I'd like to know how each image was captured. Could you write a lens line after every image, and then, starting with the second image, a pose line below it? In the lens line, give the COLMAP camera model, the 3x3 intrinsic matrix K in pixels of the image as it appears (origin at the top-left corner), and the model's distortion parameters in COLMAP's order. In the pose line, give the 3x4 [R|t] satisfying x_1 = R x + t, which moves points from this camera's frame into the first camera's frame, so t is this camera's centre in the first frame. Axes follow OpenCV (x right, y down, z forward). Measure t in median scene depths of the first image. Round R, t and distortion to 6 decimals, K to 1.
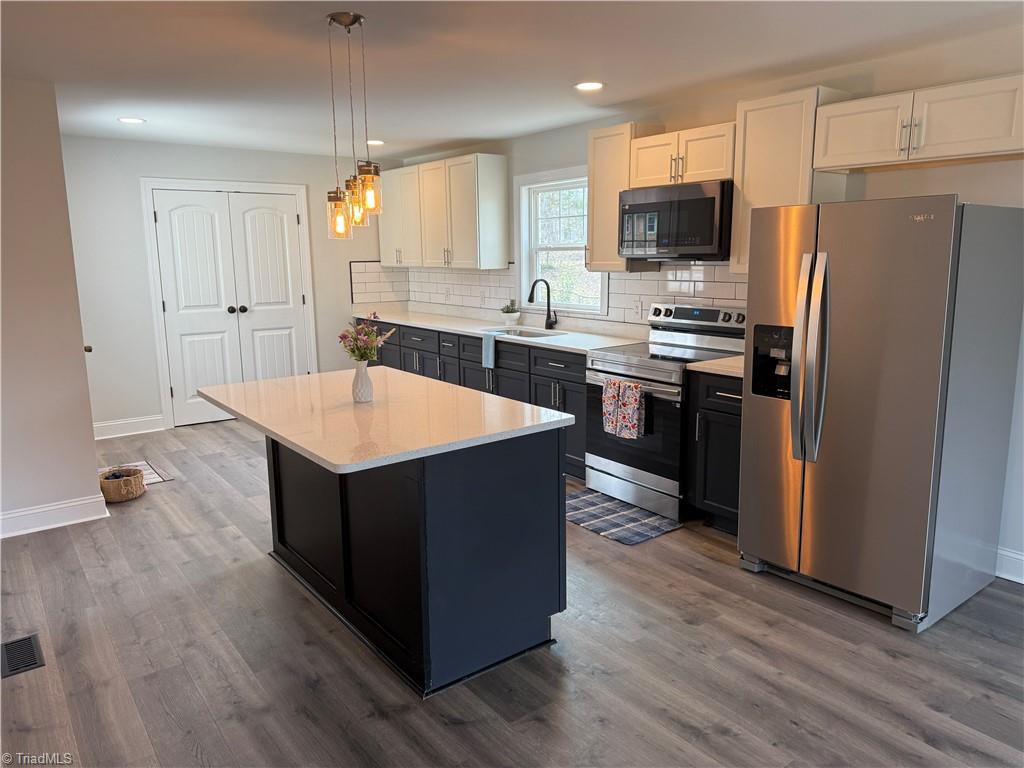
lens RADIAL K [[722.1, 0, 513.5], [0, 722.1, 378.2], [0, 0, 1]] dist [0.069366, -0.090745]
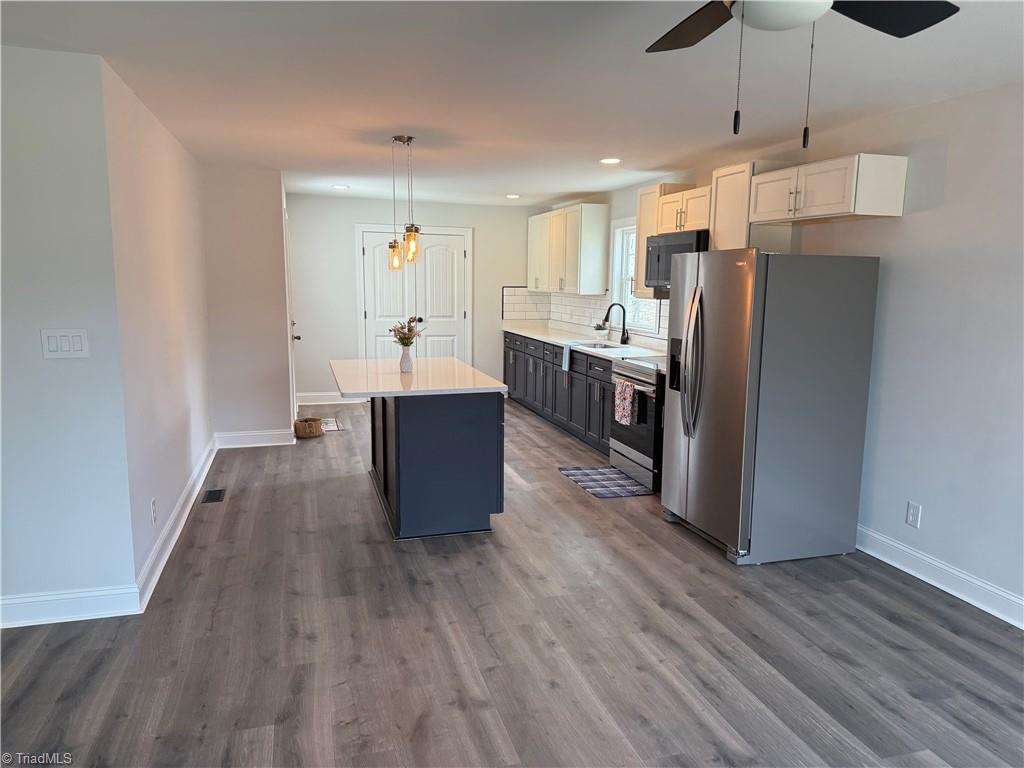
lens RADIAL K [[722.9, 0, 512.7], [0, 722.9, 385.8], [0, 0, 1]] dist [0.104412, -0.000653]
pose [[0.934424, 0.073928, -0.348407, 0.436084], [-0.083132, 0.996472, -0.011519, 0.046755], [0.346326, 0.039727, 0.937273, -0.319304]]
